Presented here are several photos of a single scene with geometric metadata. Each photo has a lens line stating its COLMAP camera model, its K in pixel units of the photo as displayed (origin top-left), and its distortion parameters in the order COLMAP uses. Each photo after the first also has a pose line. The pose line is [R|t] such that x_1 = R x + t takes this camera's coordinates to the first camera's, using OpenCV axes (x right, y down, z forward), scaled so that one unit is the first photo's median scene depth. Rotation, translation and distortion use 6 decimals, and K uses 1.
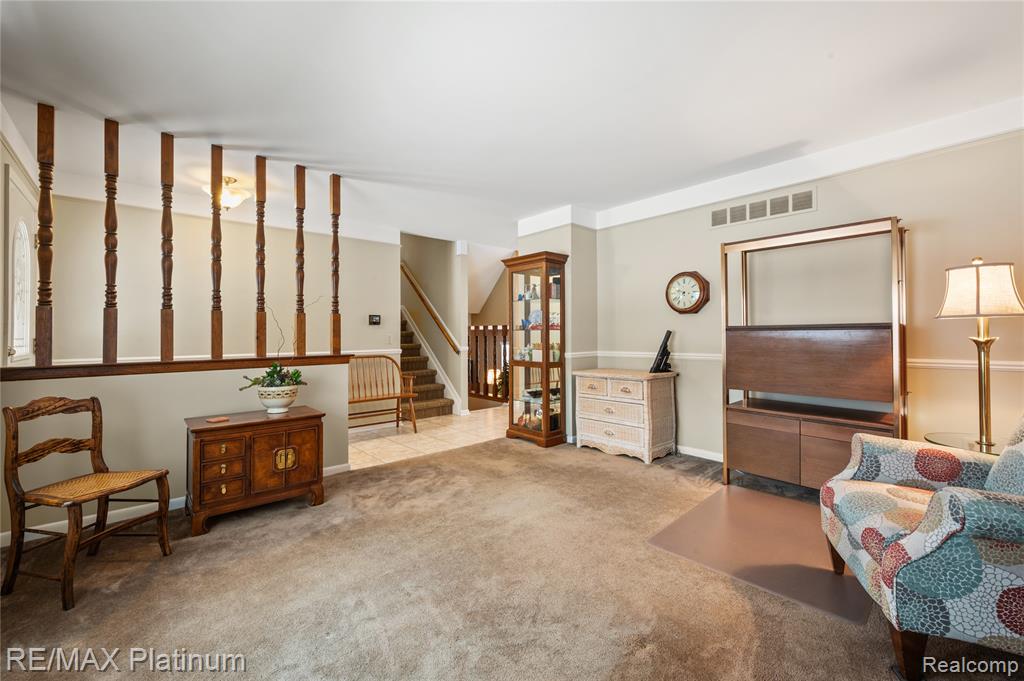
lens RADIAL K [[422.1, 0, 513.9], [0, 422.1, 325.3], [0, 0, 1]] dist [-0.001139, -0.000075]
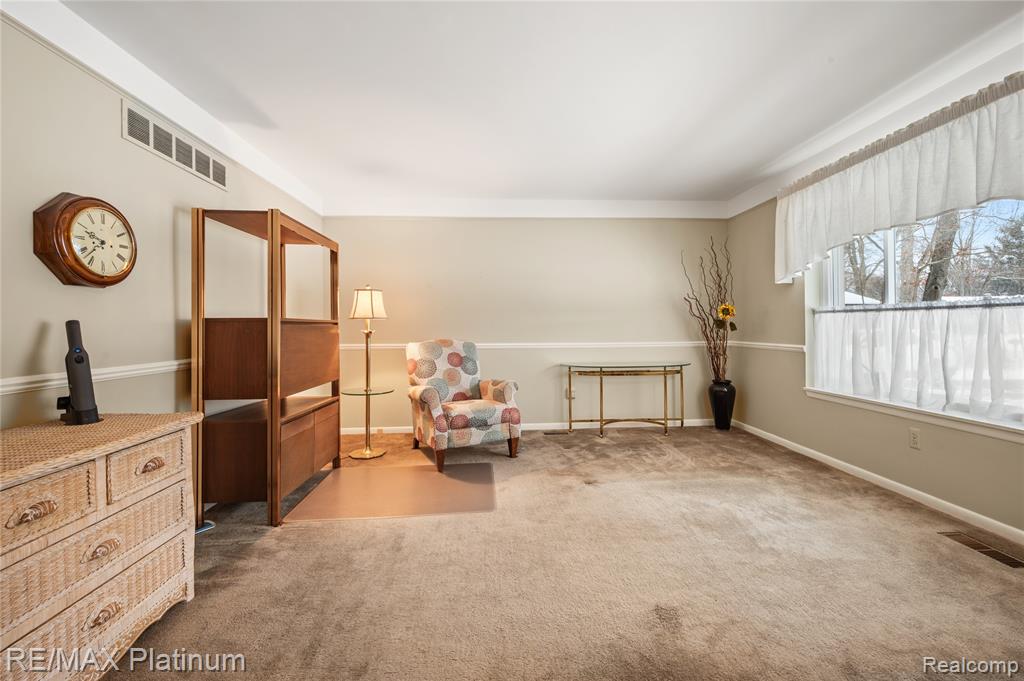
lens RADIAL K [[422.1, 0, 513.9], [0, 422.1, 325.3], [0, 0, 1]] dist [-0.001139, -0.000075]
pose [[-0.781326, 0.014834, 0.623947, -0.307061], [-0.000618, 0.999699, -0.024542, 0.031905], [-0.624123, -0.019561, -0.781081, 1.298687]]
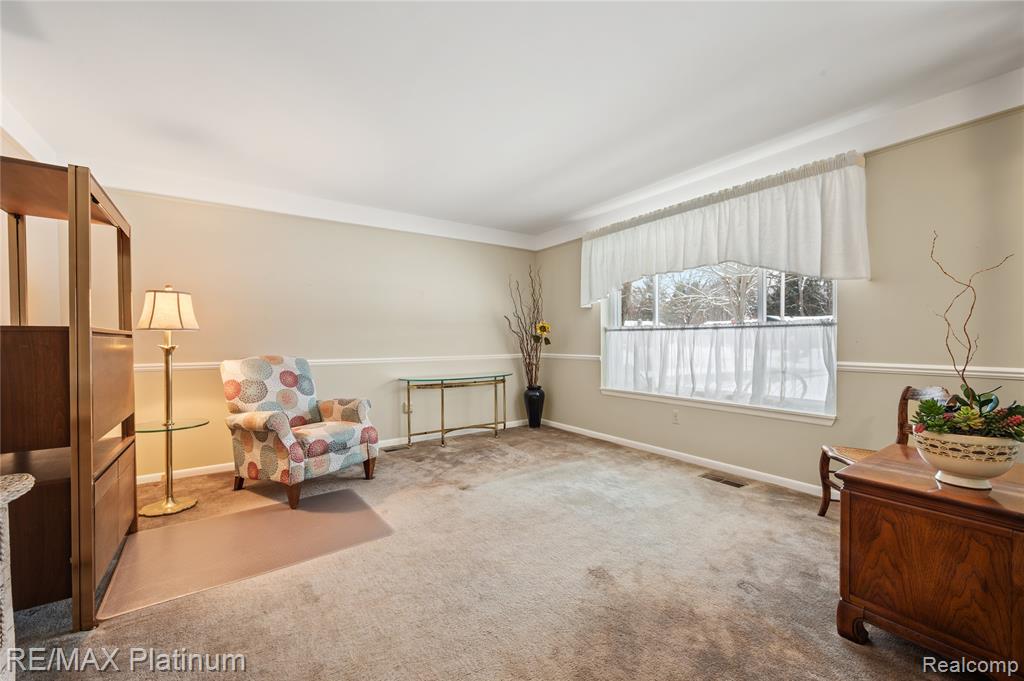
lens RADIAL K [[413.8, 0, 512.6], [0, 413.8, 344.5], [0, 0, 1]] dist [-0.000001, -0.000165]
pose [[-0.991838, 0.010592, 0.127062, -0.093680], [0.009236, 0.999894, -0.011252, 0.032608], [-0.127168, -0.009987, -0.991831, 1.405837]]
